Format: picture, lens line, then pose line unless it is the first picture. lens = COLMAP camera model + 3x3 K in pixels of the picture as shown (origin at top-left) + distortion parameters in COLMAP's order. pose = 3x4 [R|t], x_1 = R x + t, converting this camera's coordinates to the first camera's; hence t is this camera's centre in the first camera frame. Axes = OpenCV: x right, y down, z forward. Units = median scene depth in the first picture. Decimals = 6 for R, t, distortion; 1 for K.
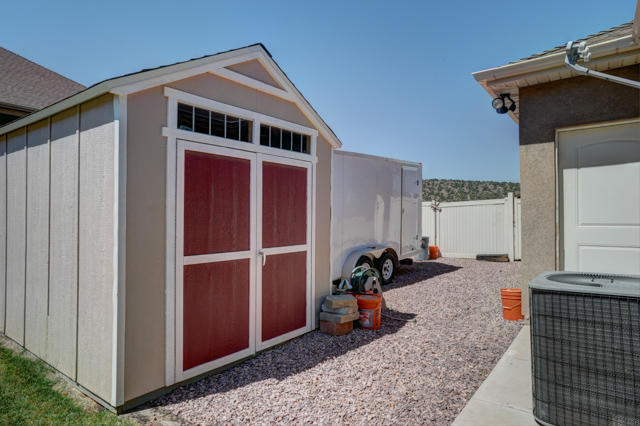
lens RADIAL K [[389.0, 0, 319.5], [0, 389.0, 215.2], [0, 0, 1]] dist [-0.005649, -0.000723]
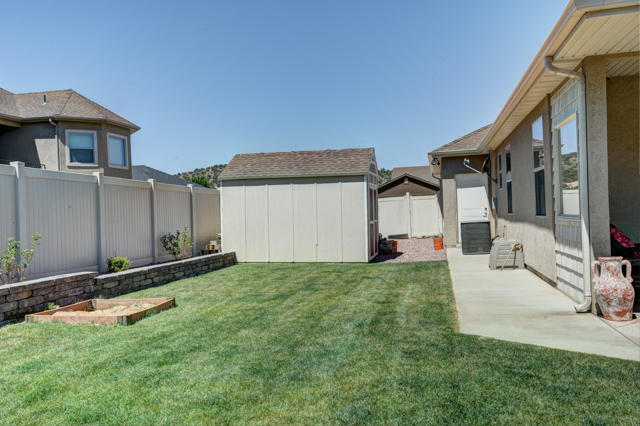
lens RADIAL K [[532.9, 0, 320.9], [0, 532.9, 212.7], [0, 0, 1]] dist [-0.000139, 0.003757]
pose [[0.918206, -0.027967, 0.395115, -1.756058], [0.029820, 0.999554, 0.001451, 0.018102], [-0.394980, 0.010450, 0.918630, -2.087880]]
